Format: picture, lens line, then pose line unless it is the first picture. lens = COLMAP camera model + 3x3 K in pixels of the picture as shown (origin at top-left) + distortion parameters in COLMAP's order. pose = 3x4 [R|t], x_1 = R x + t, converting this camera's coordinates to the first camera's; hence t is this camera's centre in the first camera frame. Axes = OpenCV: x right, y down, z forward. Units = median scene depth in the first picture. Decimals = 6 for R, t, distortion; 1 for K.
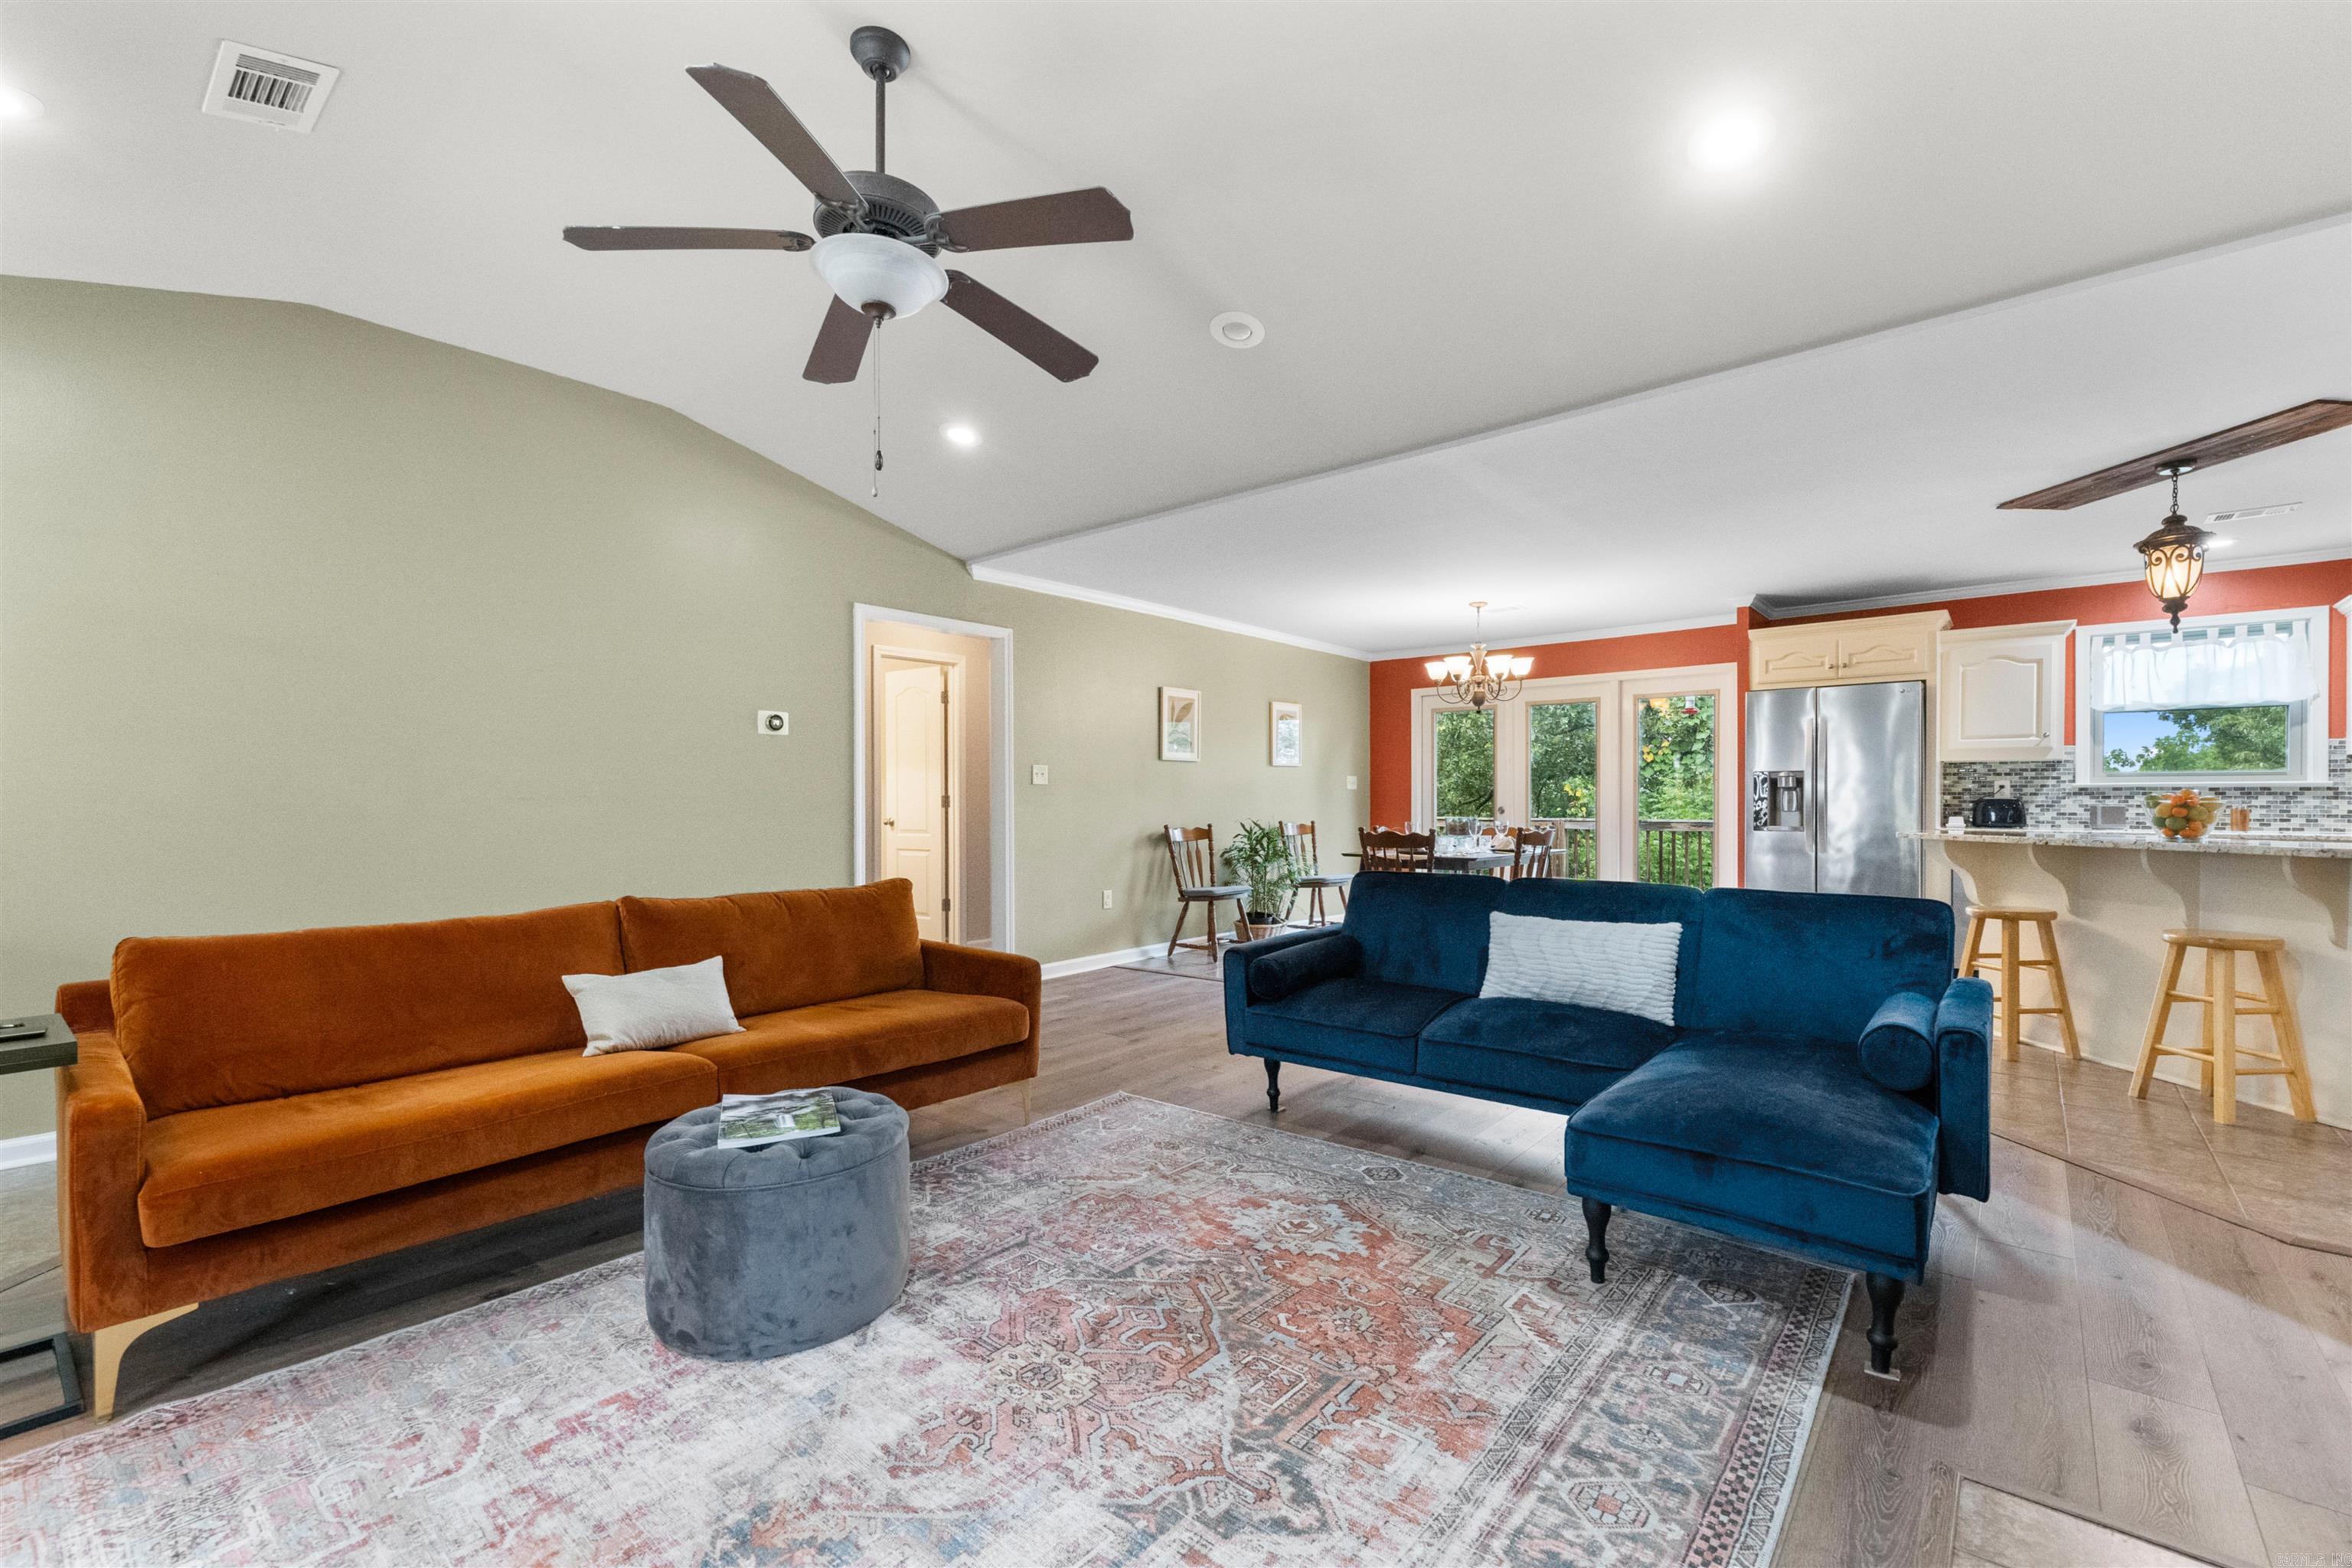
lens RADIAL K [[990.4, 0, 1190.6], [0, 990.4, 805.8], [0, 0, 1]] dist [-0.001393, -0.000360]
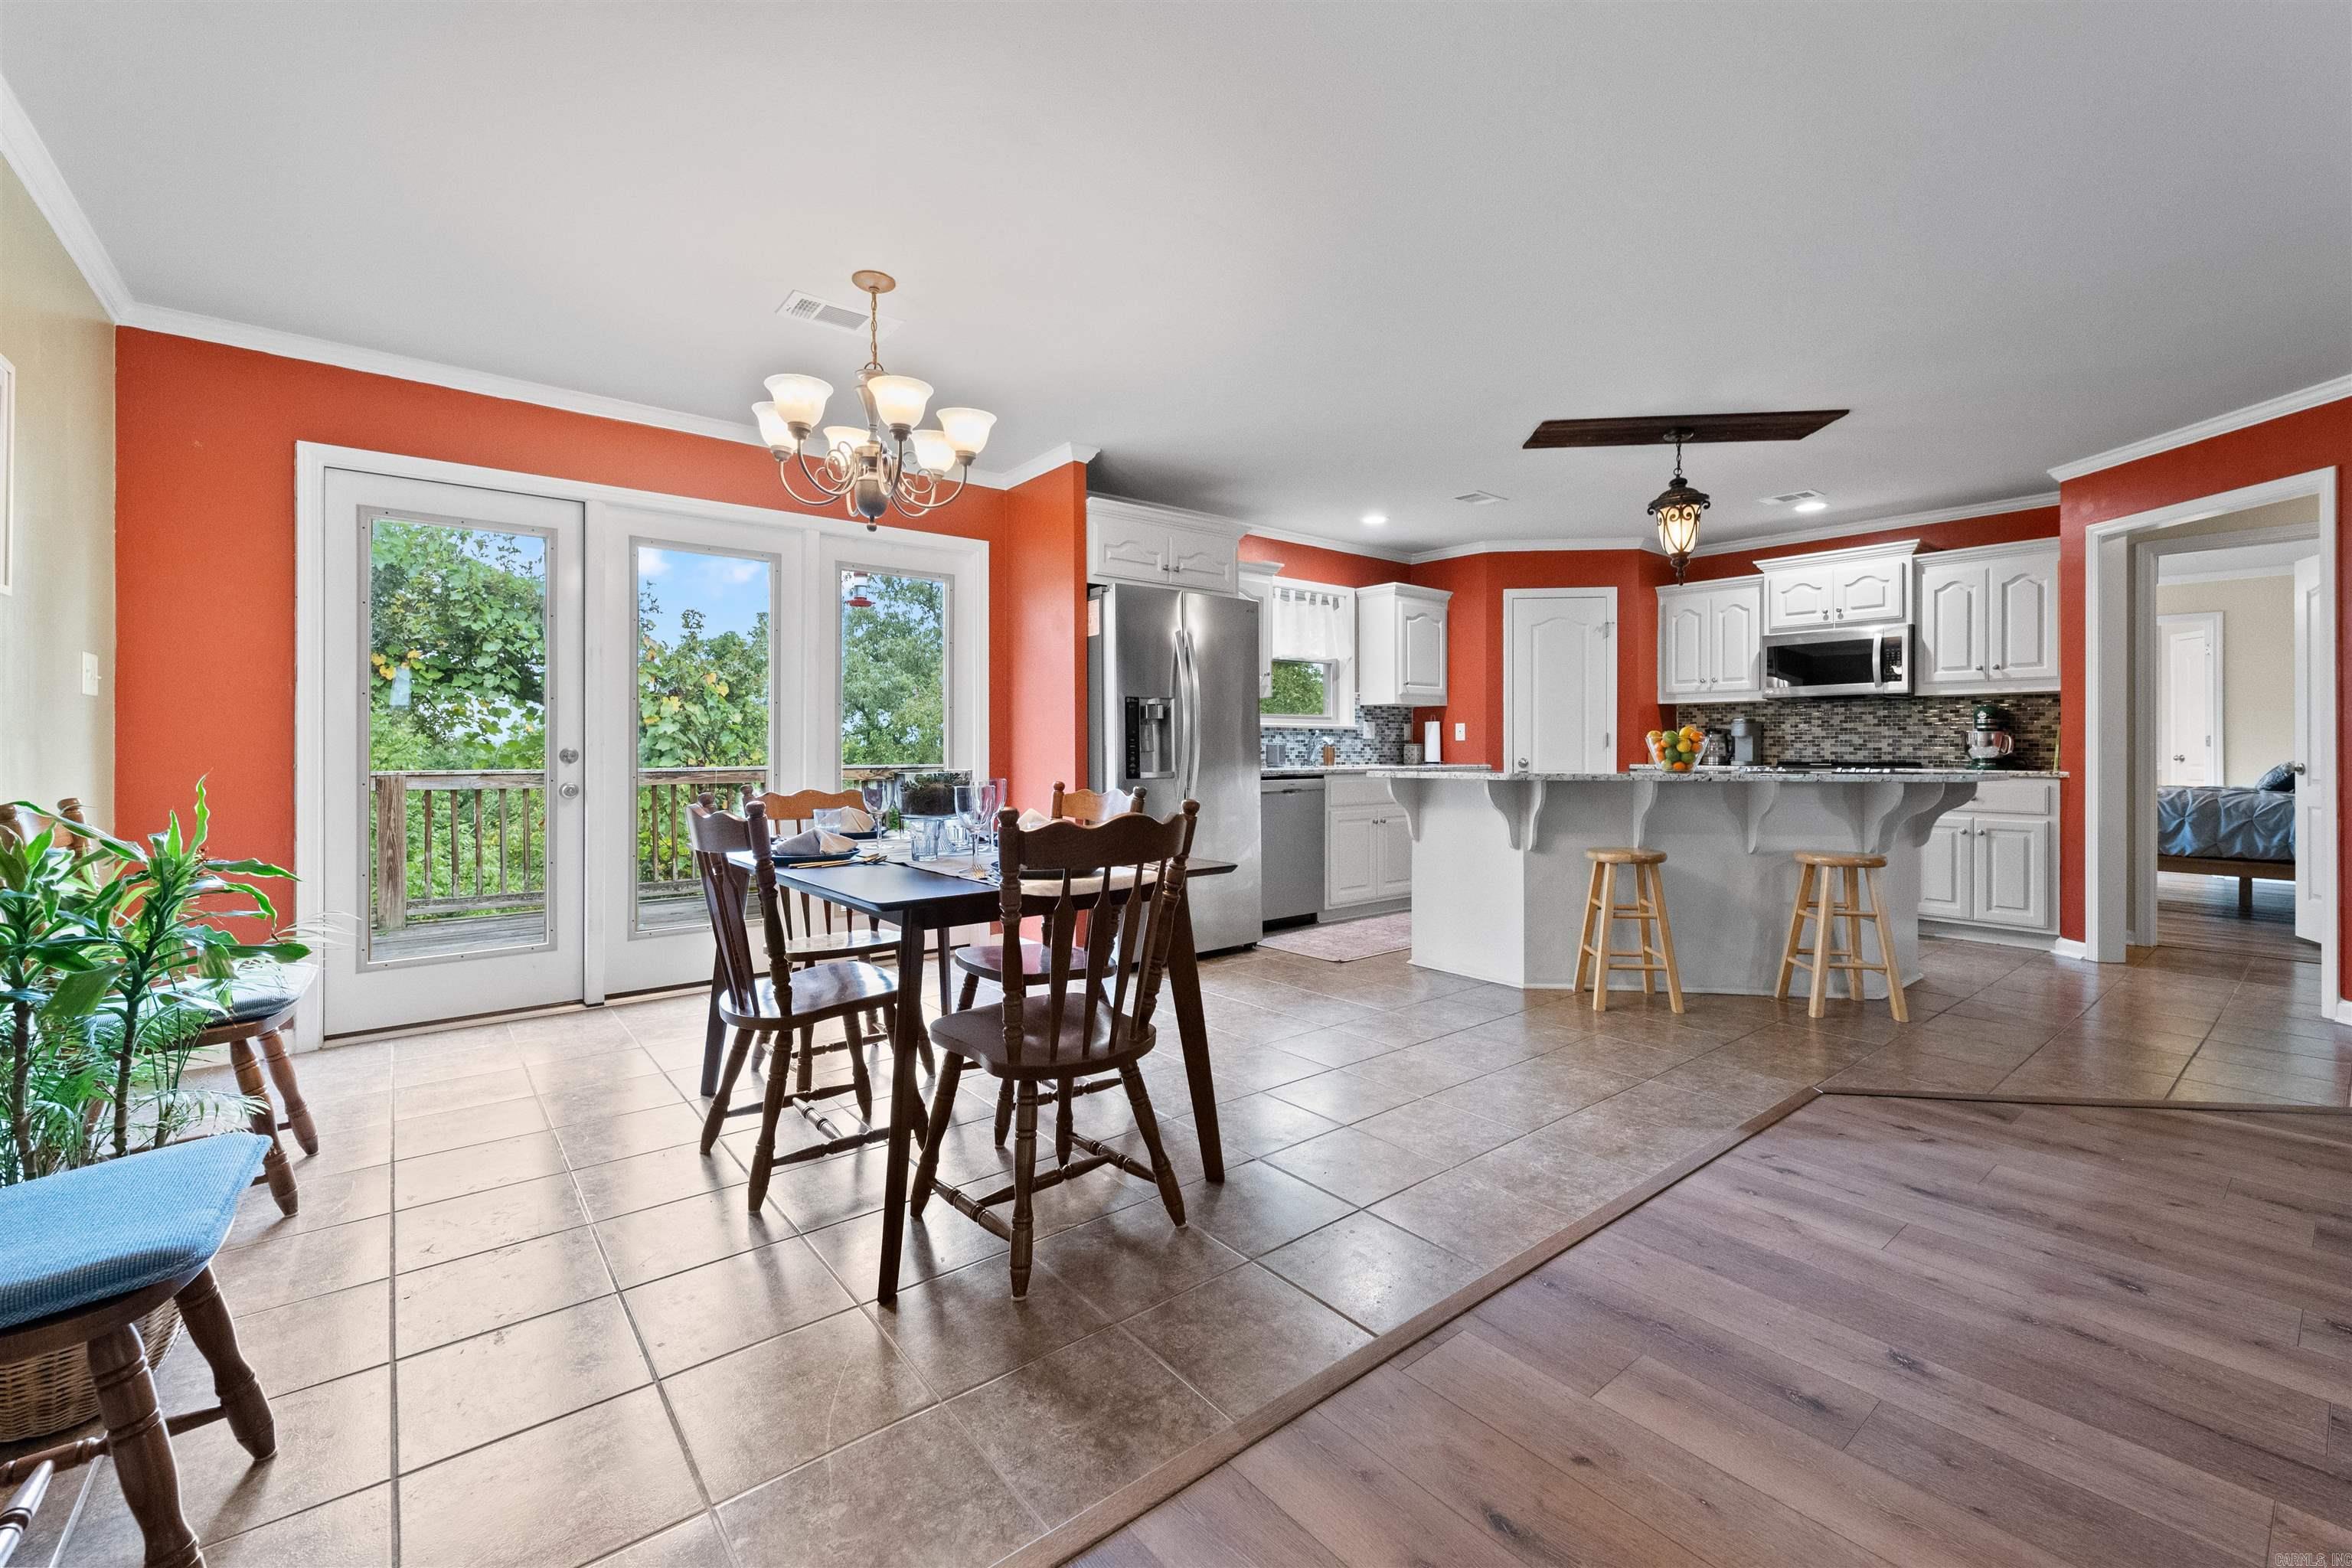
lens RADIAL K [[964.7, 0, 1155.8], [0, 964.7, 749.9], [0, 0, 1]] dist [0.000782, -0.000604]
pose [[0.204030, -0.002204, 0.978962, -0.118953], [0.004046, 0.999991, 0.001408, 0.003854], [-0.978956, 0.003674, 0.204037, 0.914448]]
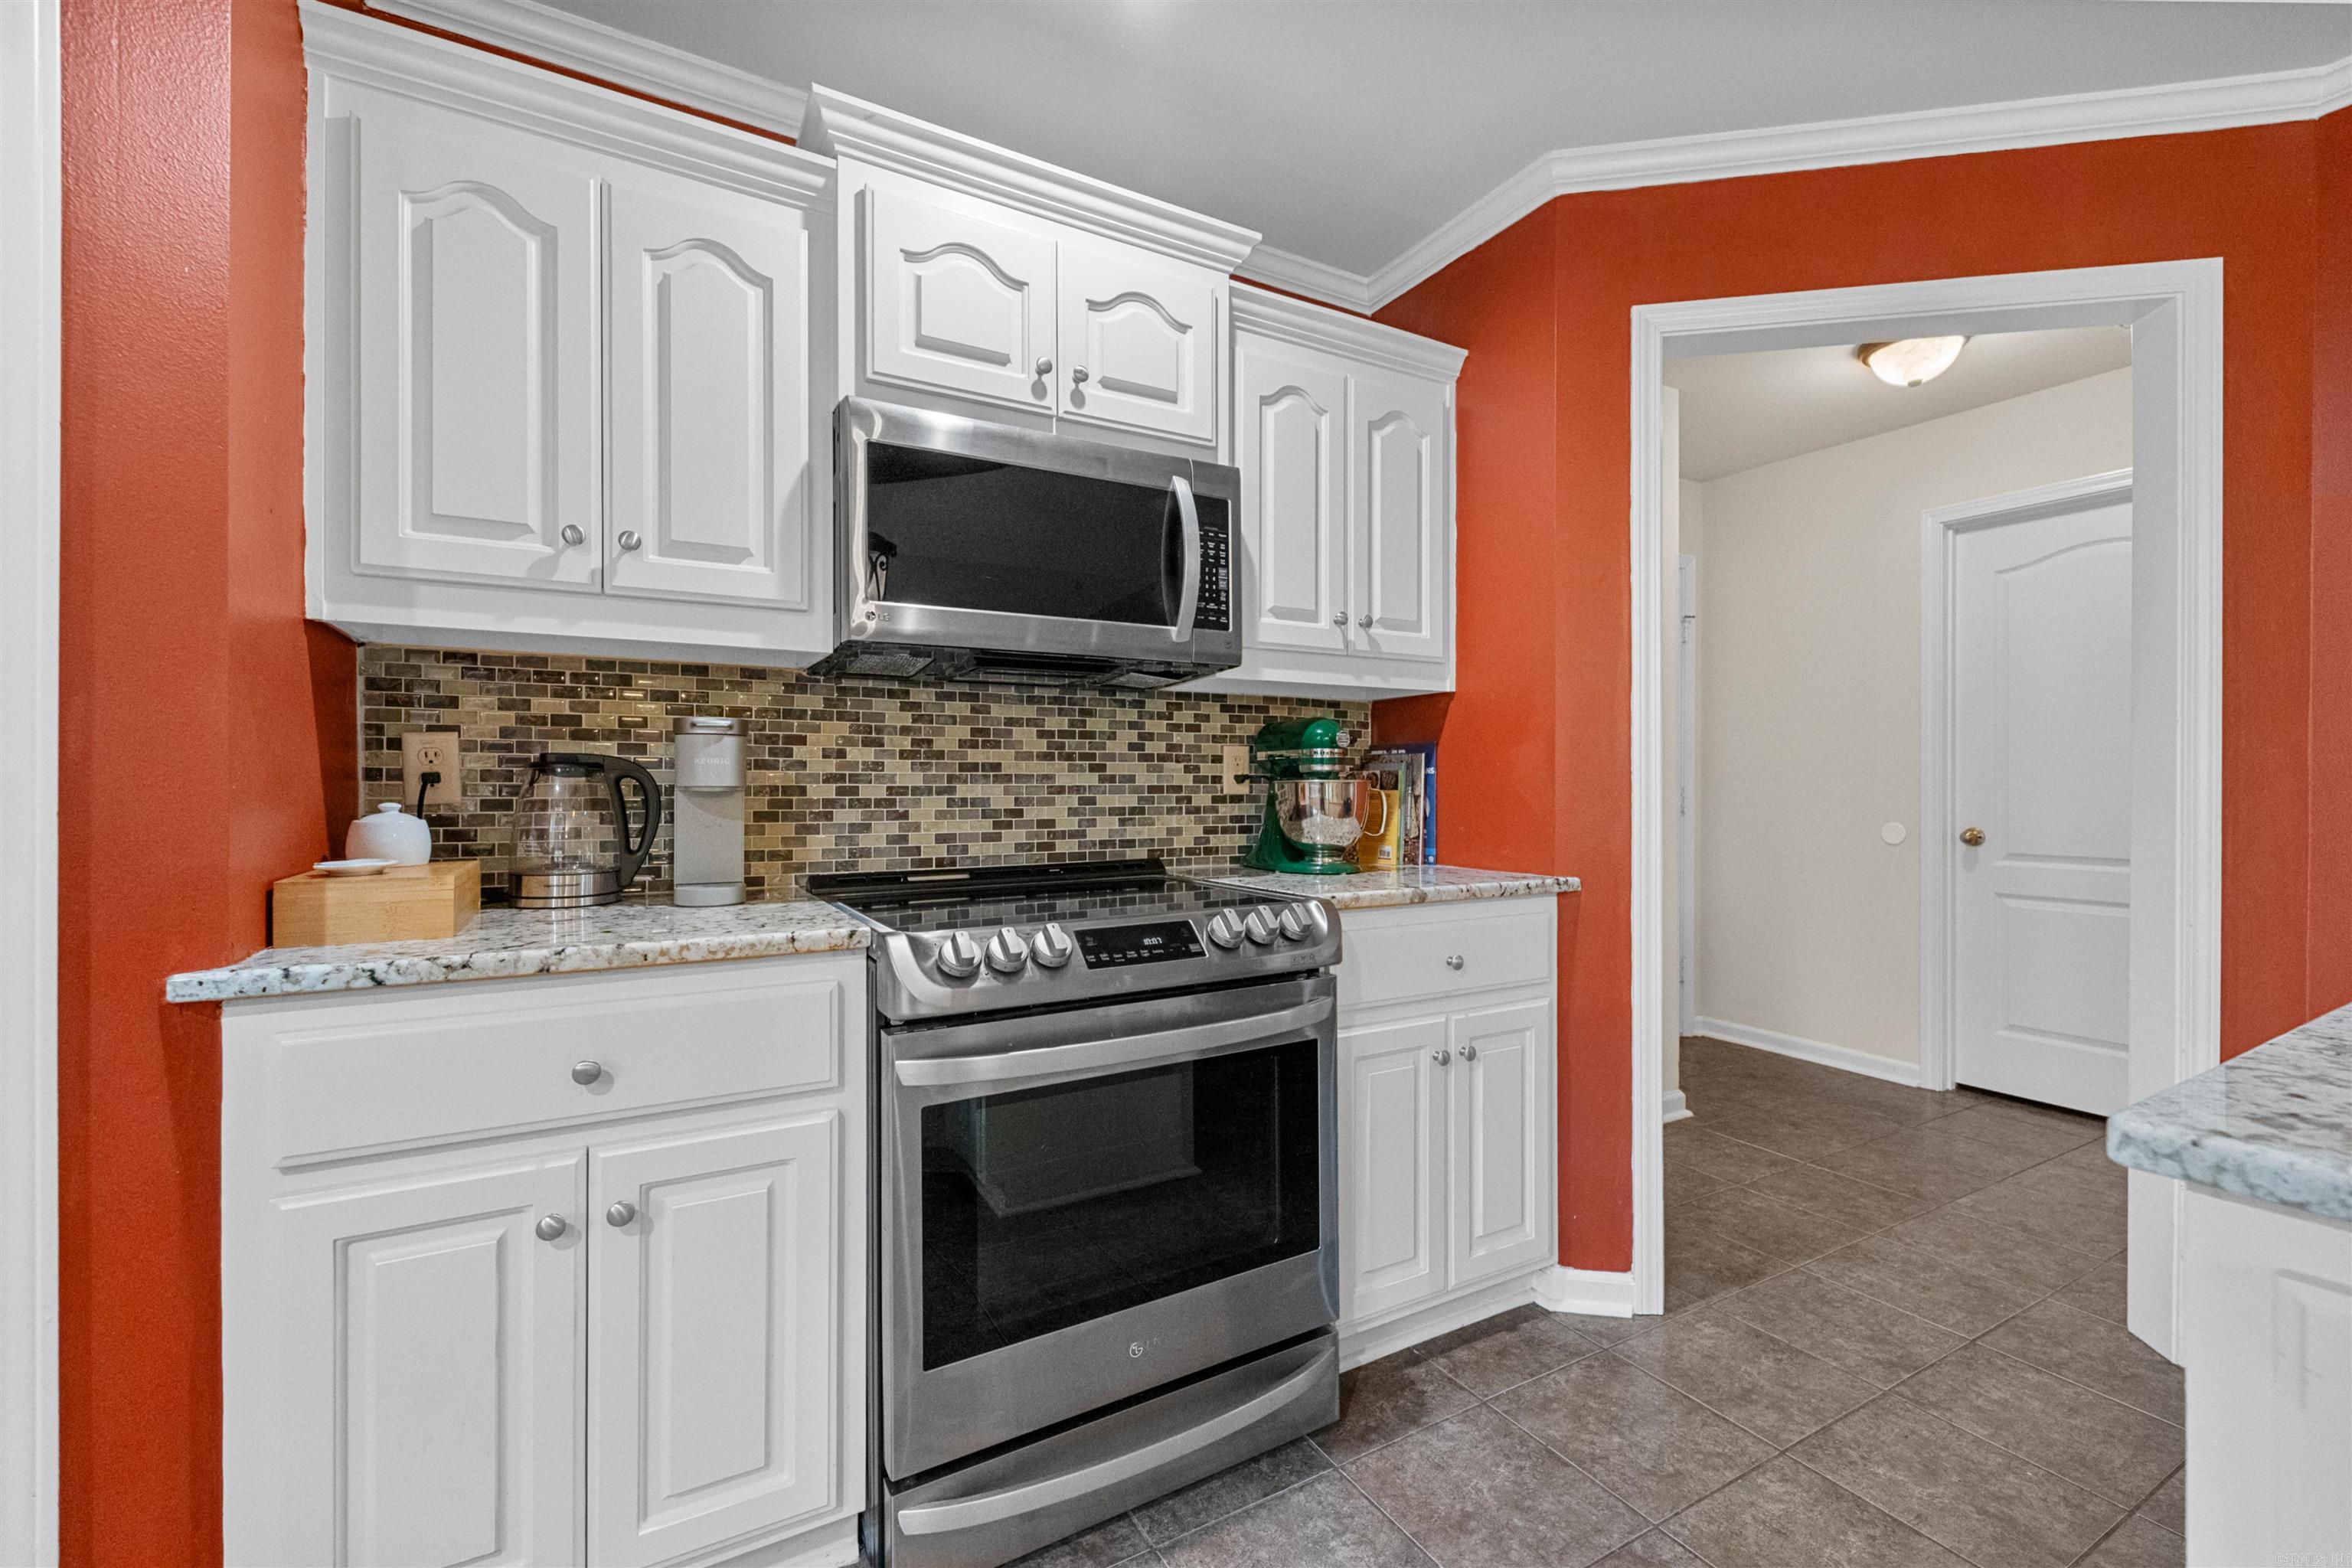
lens RADIAL K [[971.7, 0, 1177.5], [0, 971.7, 784.5], [0, 0, 1]] dist [-0.001654, -0.000824]
pose [[-0.935653, -0.001542, 0.352919, 0.866551], [0.001392, 0.999967, 0.008058, -0.010246], [-0.352920, 0.008031, -0.935619, 0.700502]]
